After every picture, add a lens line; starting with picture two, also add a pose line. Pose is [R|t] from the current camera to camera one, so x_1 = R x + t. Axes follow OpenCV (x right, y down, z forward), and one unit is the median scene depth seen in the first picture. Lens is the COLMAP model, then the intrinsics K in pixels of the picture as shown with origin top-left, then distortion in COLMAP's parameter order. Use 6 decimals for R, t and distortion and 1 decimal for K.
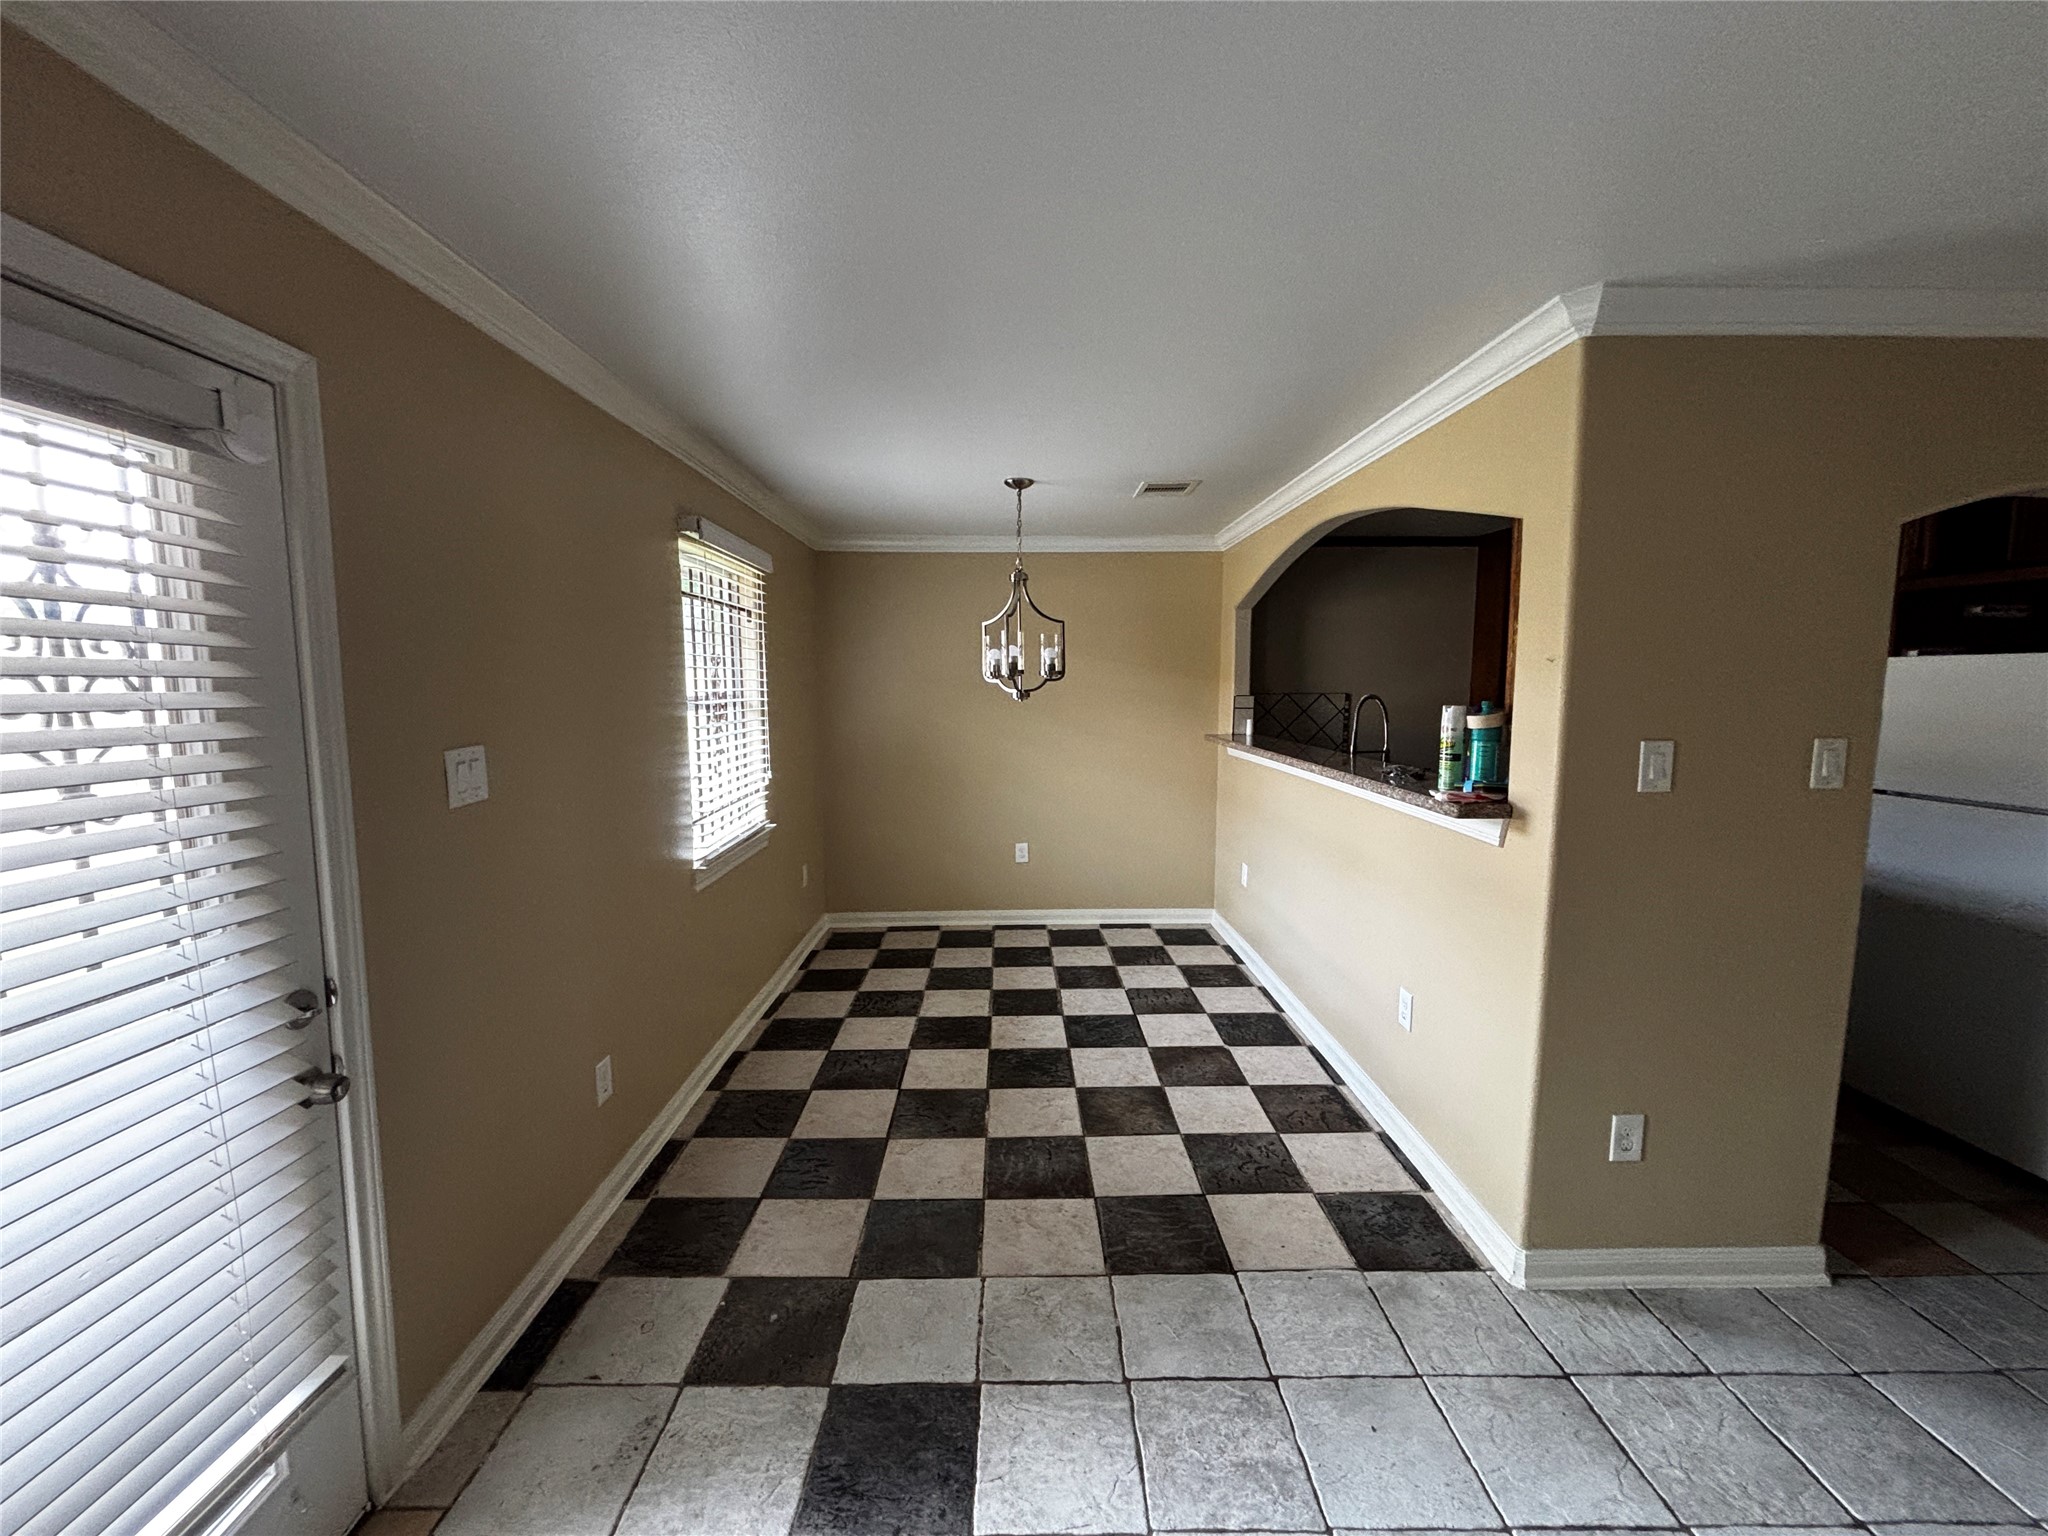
lens RADIAL K [[830.2, 0, 1024.0], [0, 830.2, 768.0], [0, 0, 1]] dist [0.000967, 0.000096]
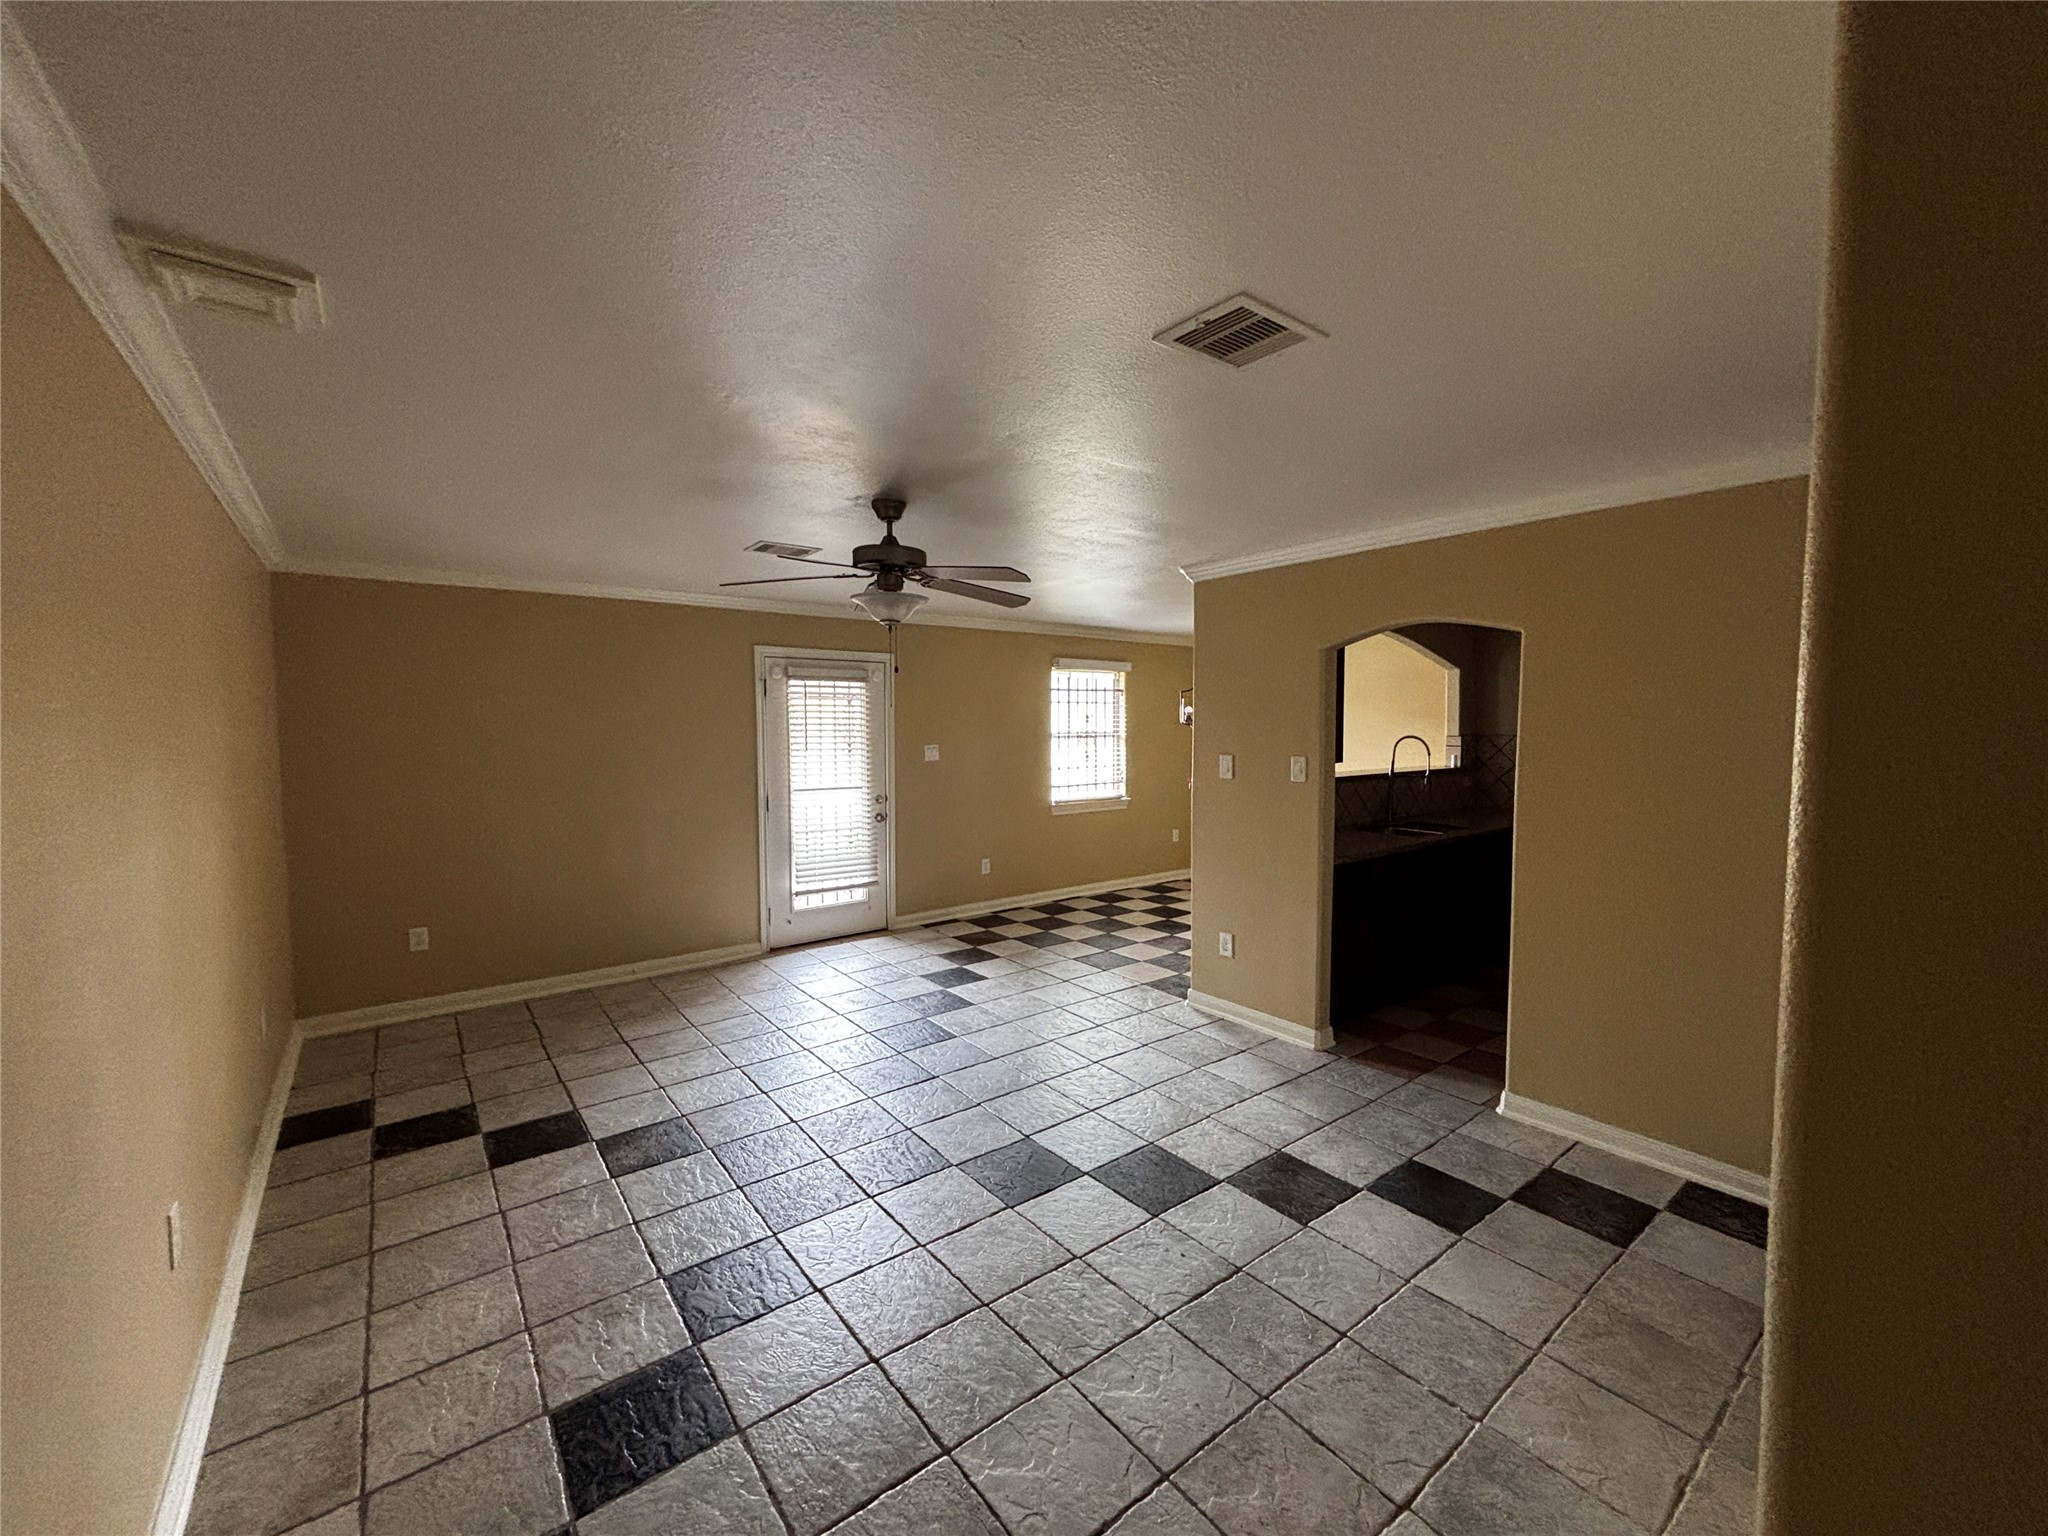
lens RADIAL K [[830.2, 0, 1024.0], [0, 830.2, 768.0], [0, 0, 1]] dist [0.000967, 0.000096]
pose [[0.590869, 0.043005, -0.805620, 2.058616], [-0.080010, 0.996779, -0.005473, 0.052872], [0.802790, 0.067692, 0.592407, -0.668431]]
